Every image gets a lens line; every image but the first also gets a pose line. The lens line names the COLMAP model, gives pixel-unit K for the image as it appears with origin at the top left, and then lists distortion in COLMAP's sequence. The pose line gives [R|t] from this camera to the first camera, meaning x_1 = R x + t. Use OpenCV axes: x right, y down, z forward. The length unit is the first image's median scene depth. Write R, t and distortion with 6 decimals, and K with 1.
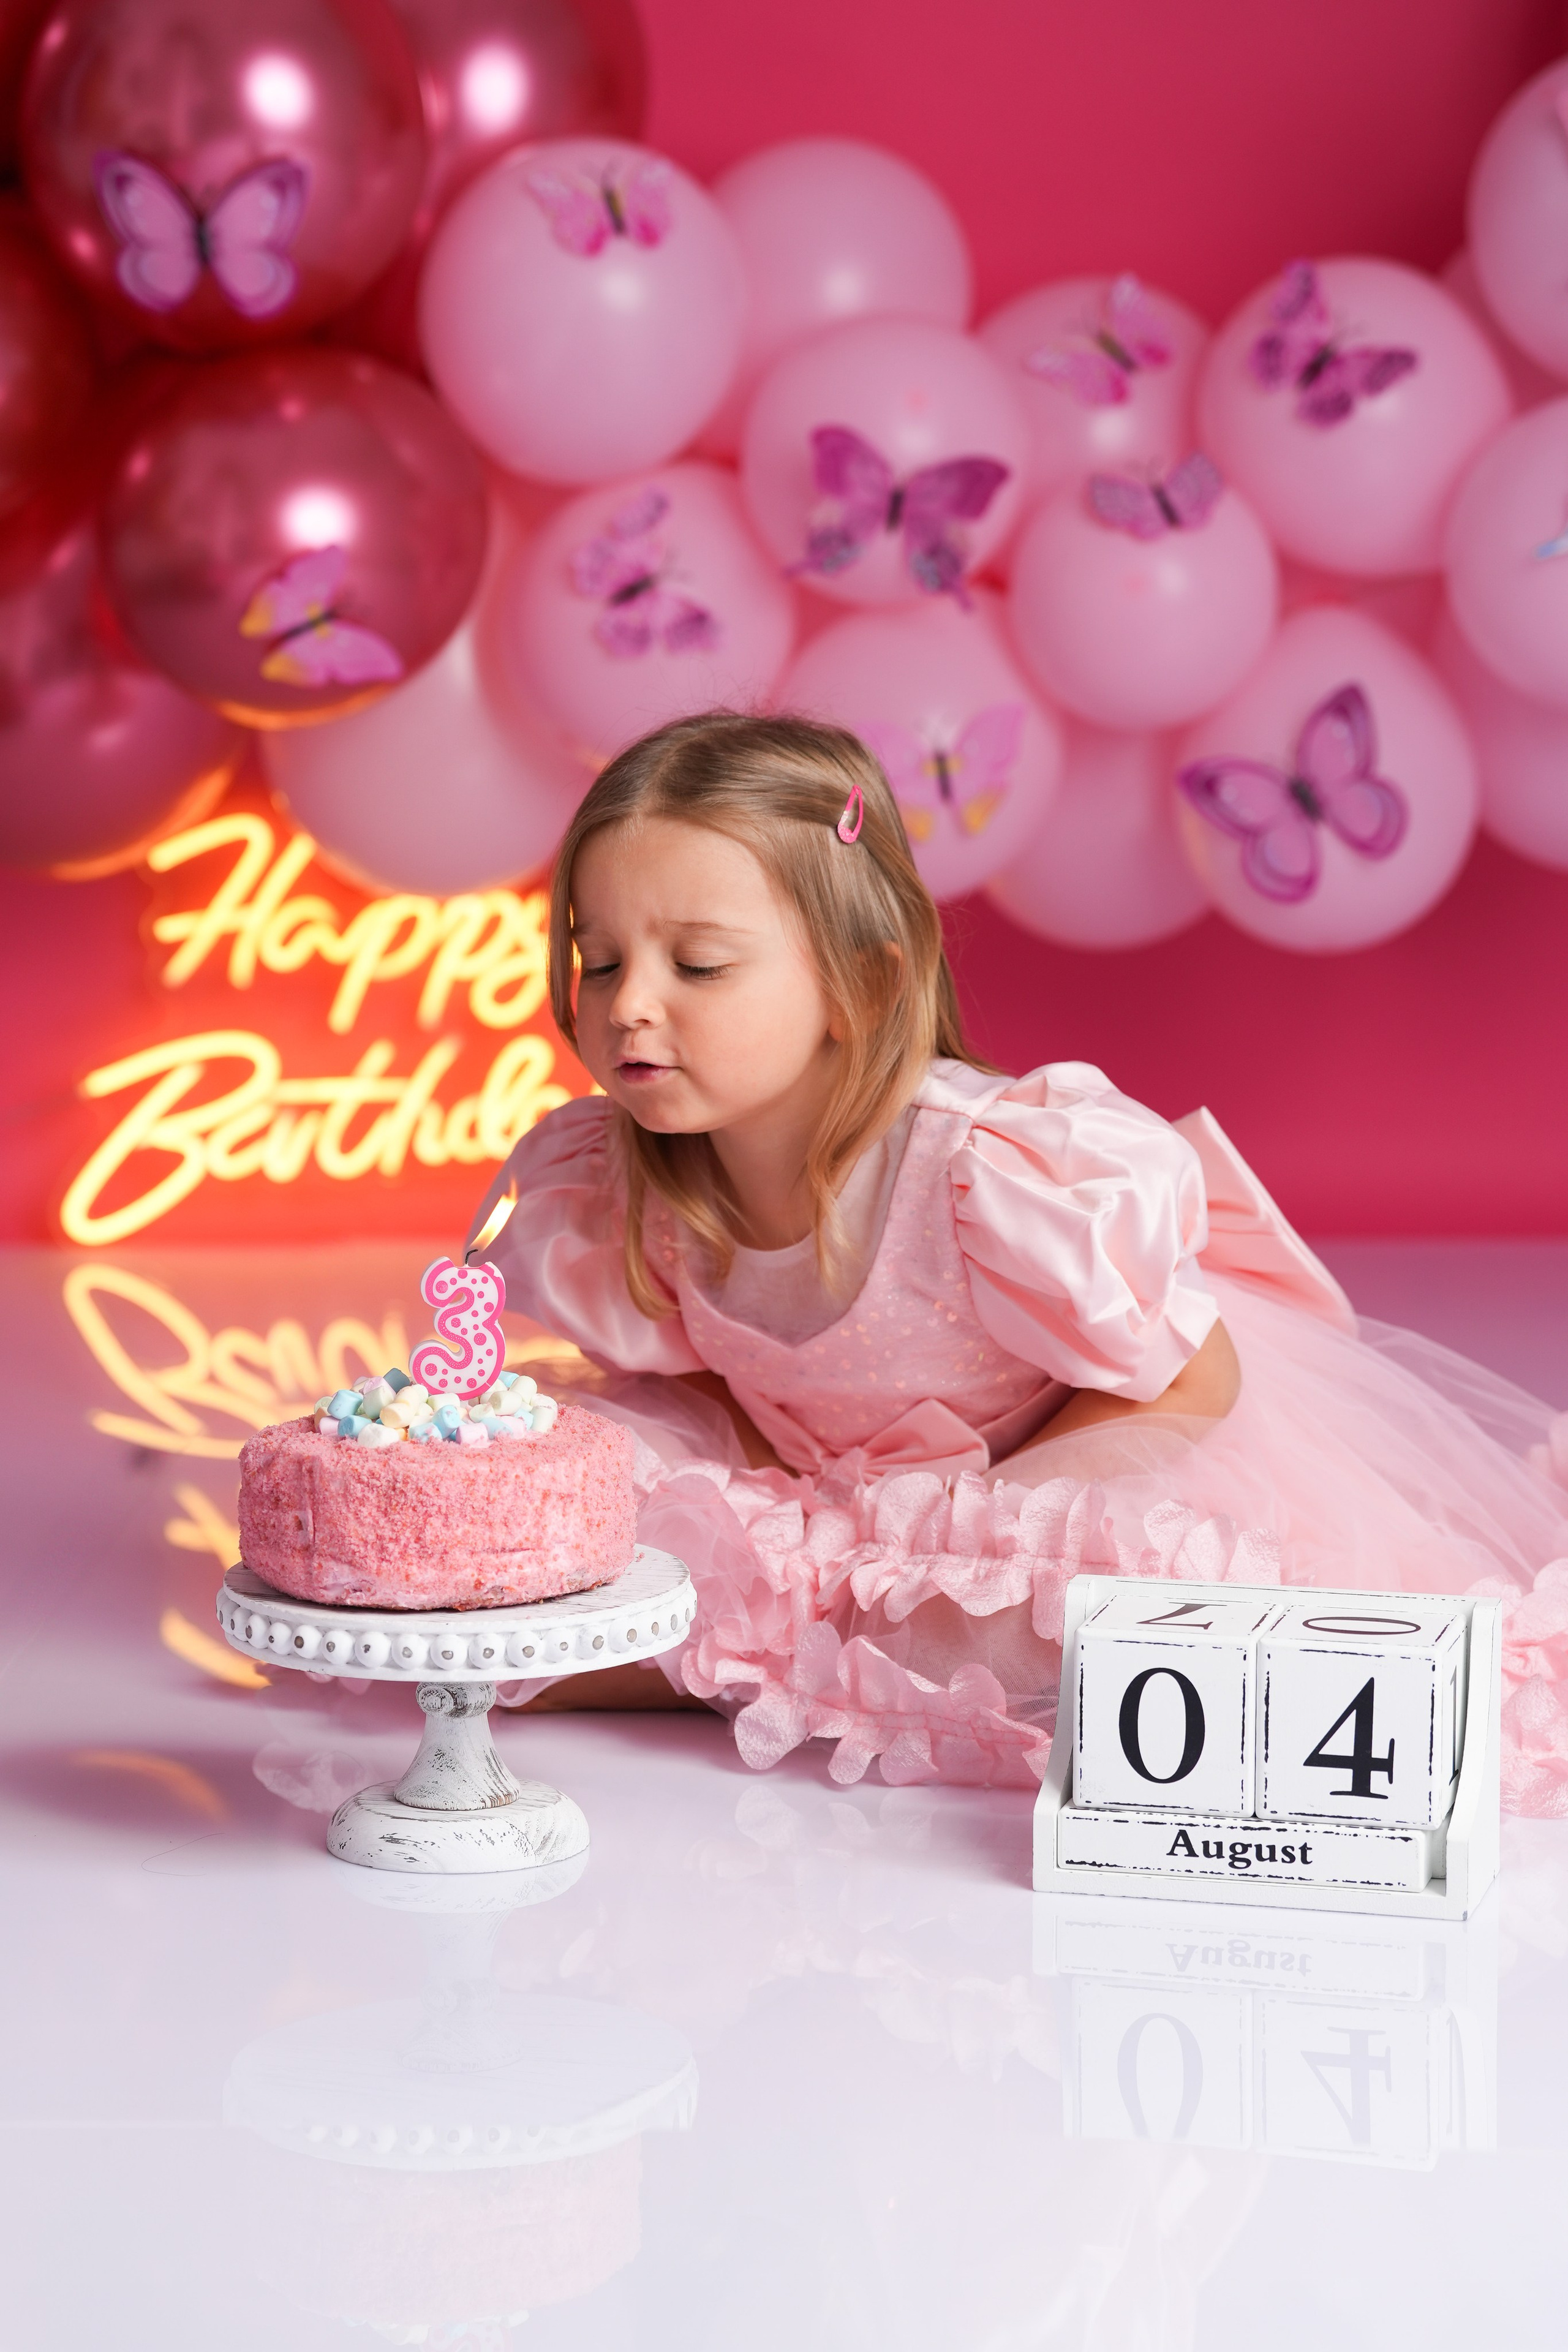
lens RADIAL K [[7106.9, 0, 728.8], [0, 7106.9, 1243.4], [0, 0, 1]] dist [0.430854, 0.640615]
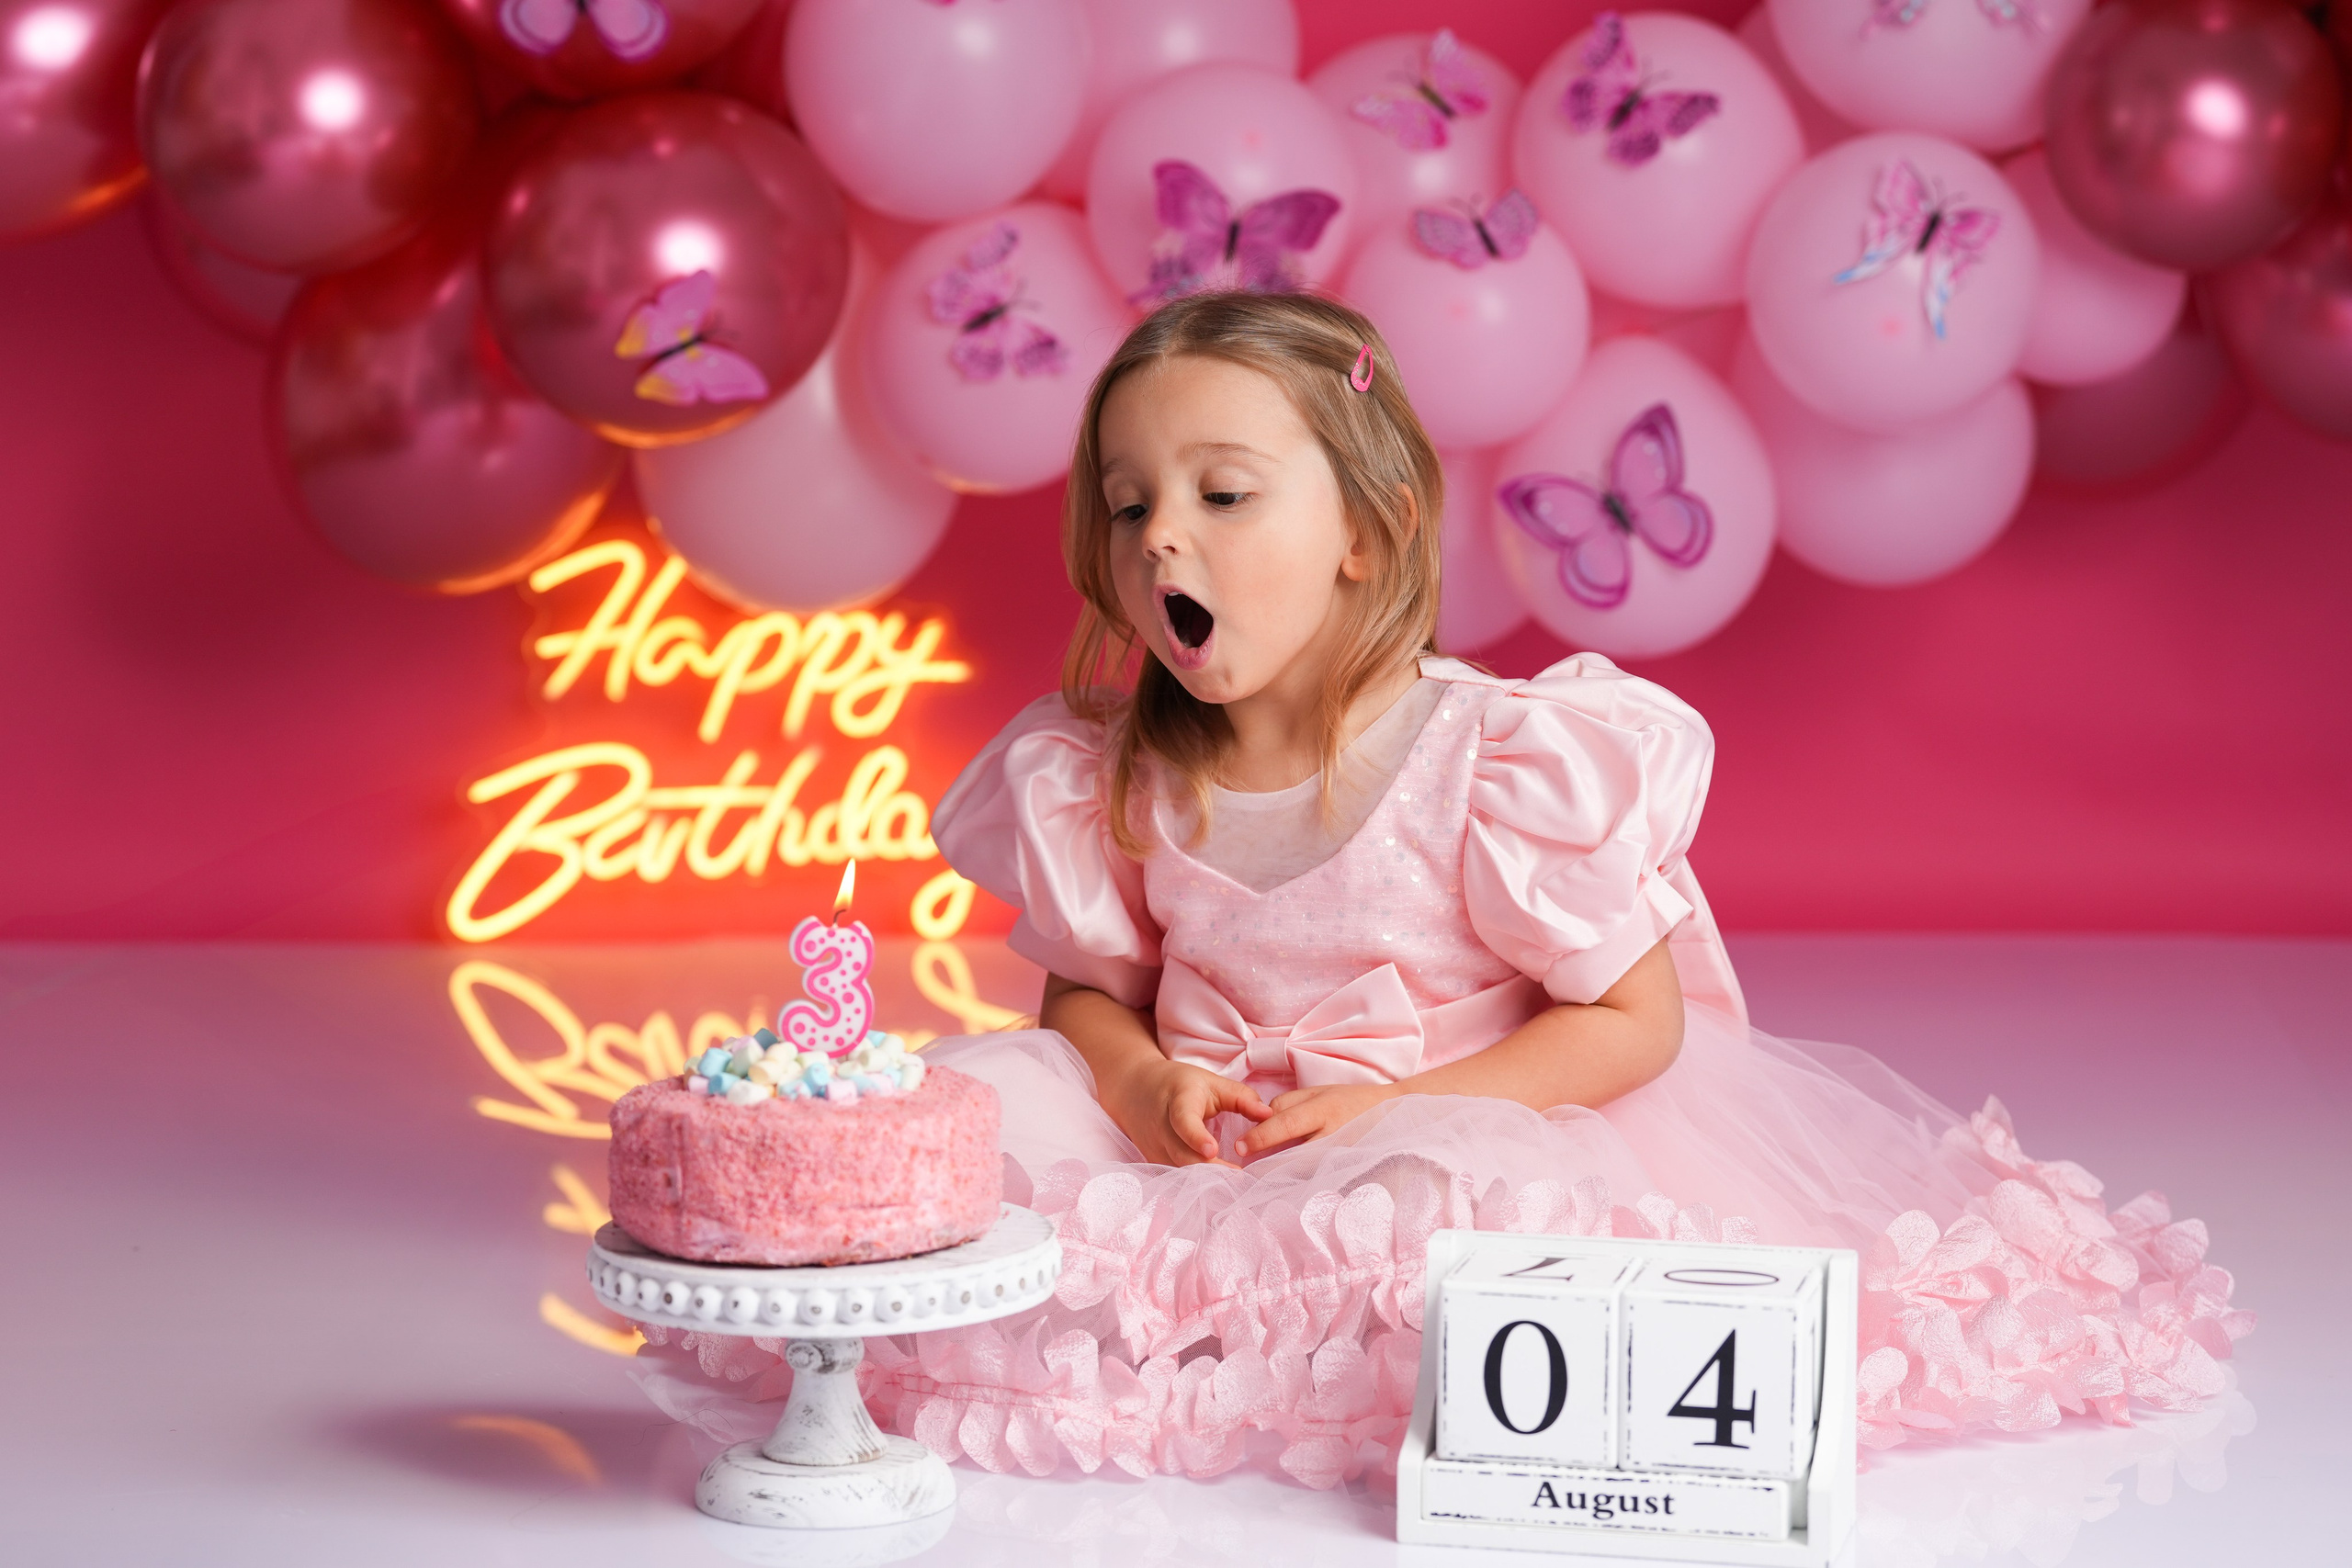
lens RADIAL K [[6040.7, 0, 1181.5], [0, 6040.7, 776.8], [0, 0, 1]] dist [0.304641, 0.056367]
pose [[0.999716, -0.001806, 0.023755, -0.007908], [0.002668, 0.999337, -0.036310, 0.013328], [-0.023674, 0.036363, 0.999058, 0.136999]]
